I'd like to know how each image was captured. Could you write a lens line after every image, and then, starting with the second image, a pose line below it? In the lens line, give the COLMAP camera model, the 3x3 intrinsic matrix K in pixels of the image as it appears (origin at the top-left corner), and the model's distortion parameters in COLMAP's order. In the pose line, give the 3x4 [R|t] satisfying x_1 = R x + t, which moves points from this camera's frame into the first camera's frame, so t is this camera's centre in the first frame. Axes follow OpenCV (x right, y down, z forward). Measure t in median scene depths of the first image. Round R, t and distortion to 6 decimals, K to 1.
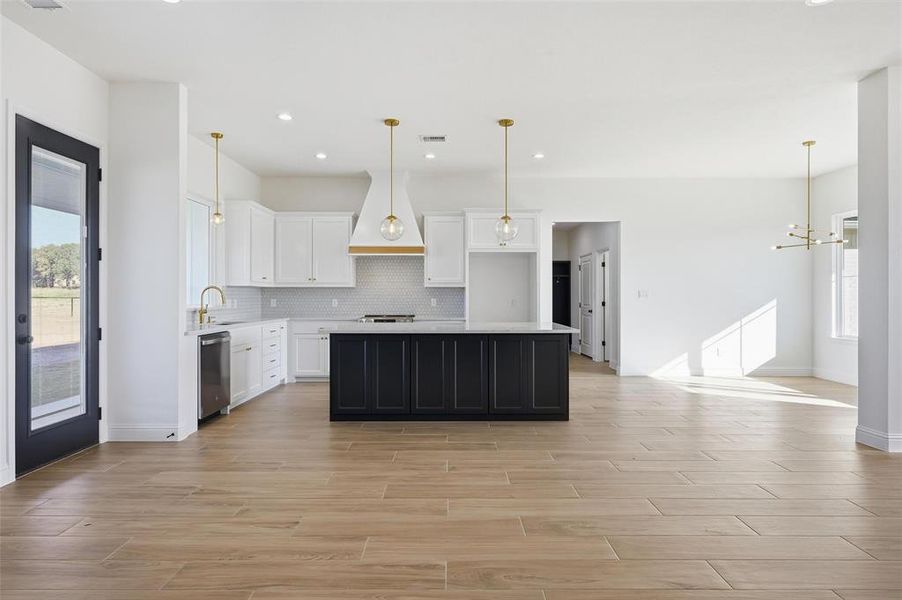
lens RADIAL K [[500.5, 0, 447.5], [0, 500.5, 294.7], [0, 0, 1]] dist [-0.001899, -0.000147]
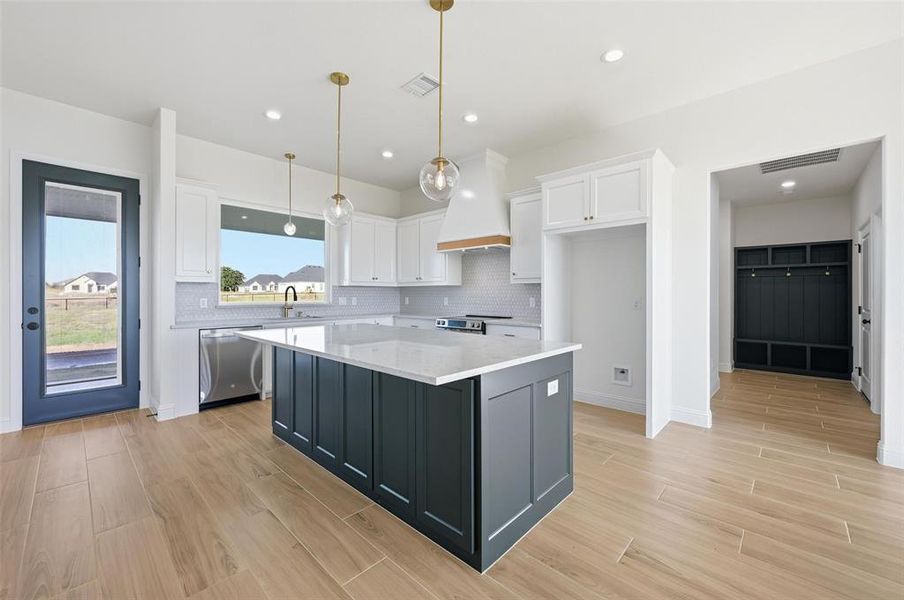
lens RADIAL K [[361.5, 0, 450.1], [0, 361.5, 294.4], [0, 0, 1]] dist [-0.003070, -0.000354]
pose [[0.725478, 0.000127, -0.688246, 0.330463], [0.000629, 0.999999, 0.000848, 0.001846], [0.688245, -0.001048, 0.725477, 0.554113]]
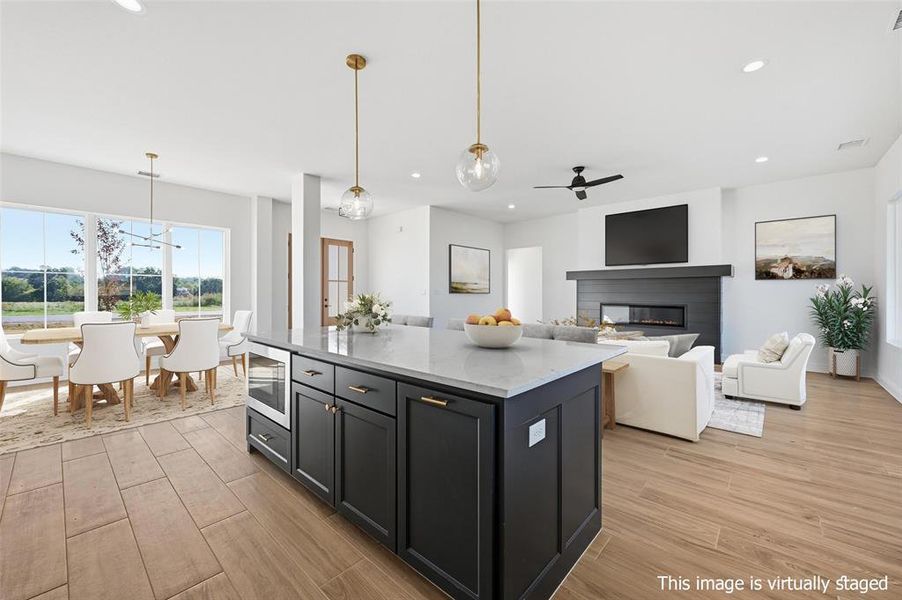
lens RADIAL K [[360.7, 0, 449.1], [0, 360.7, 294.4], [0, 0, 1]] dist [-0.003070, -0.000354]
pose [[-0.742354, -0.003176, 0.670001, -0.275775], [-0.002889, 0.999995, 0.001539, 0.002224], [-0.670002, -0.000793, -0.742359, 1.034379]]
